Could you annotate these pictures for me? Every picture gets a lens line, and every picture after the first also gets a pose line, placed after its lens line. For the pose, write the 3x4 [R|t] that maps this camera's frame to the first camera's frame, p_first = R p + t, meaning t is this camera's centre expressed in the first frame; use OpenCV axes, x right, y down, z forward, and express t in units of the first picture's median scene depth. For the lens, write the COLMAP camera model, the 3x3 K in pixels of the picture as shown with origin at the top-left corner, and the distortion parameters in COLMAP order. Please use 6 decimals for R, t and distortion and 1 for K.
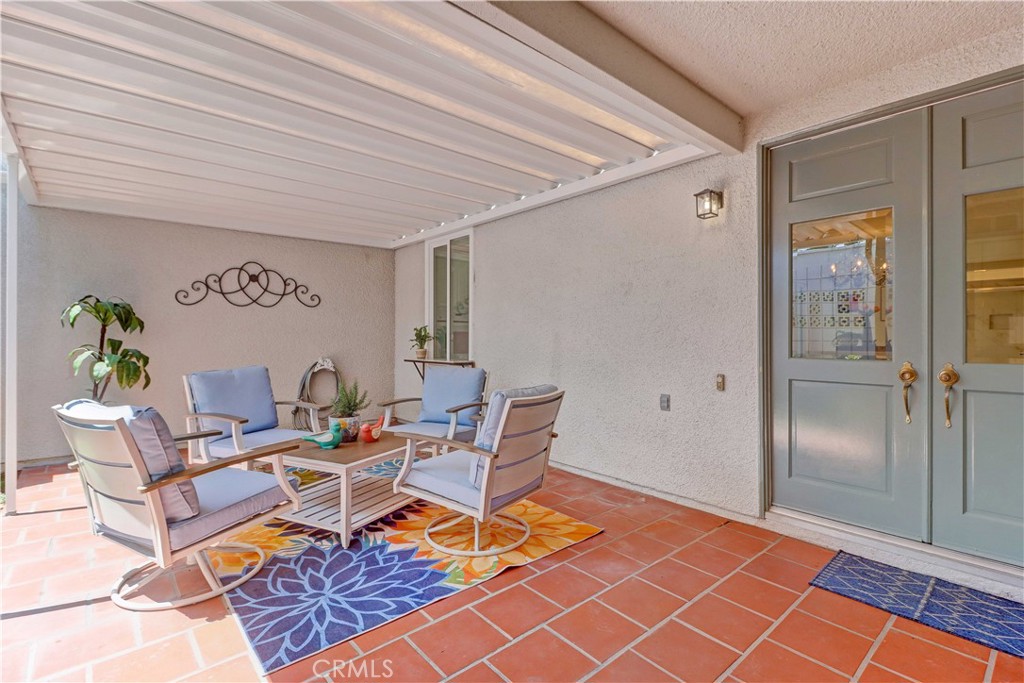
lens RADIAL K [[476.5, 0, 518.9], [0, 476.5, 339.2], [0, 0, 1]] dist [0.019191, -0.010274]
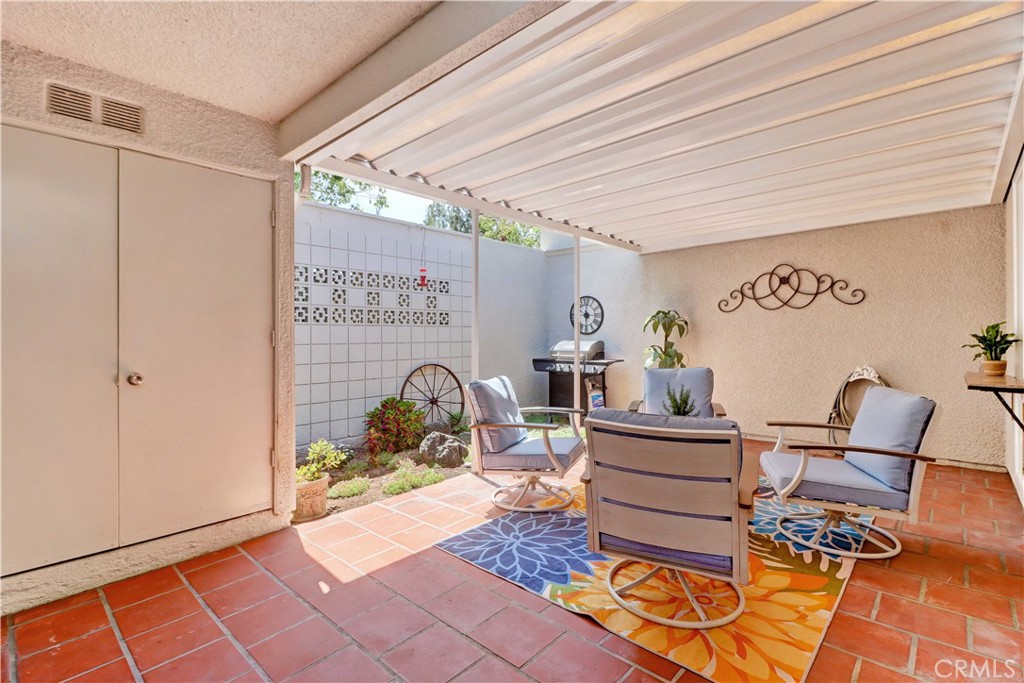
lens RADIAL K [[476.5, 0, 520.3], [0, 476.5, 335.1], [0, 0, 1]] dist [0.019191, -0.010274]
pose [[0.110199, -0.006009, -0.993891, 0.625701], [-0.003802, 0.999972, -0.006467, -0.010967], [0.993902, 0.004492, 0.110173, 0.603049]]
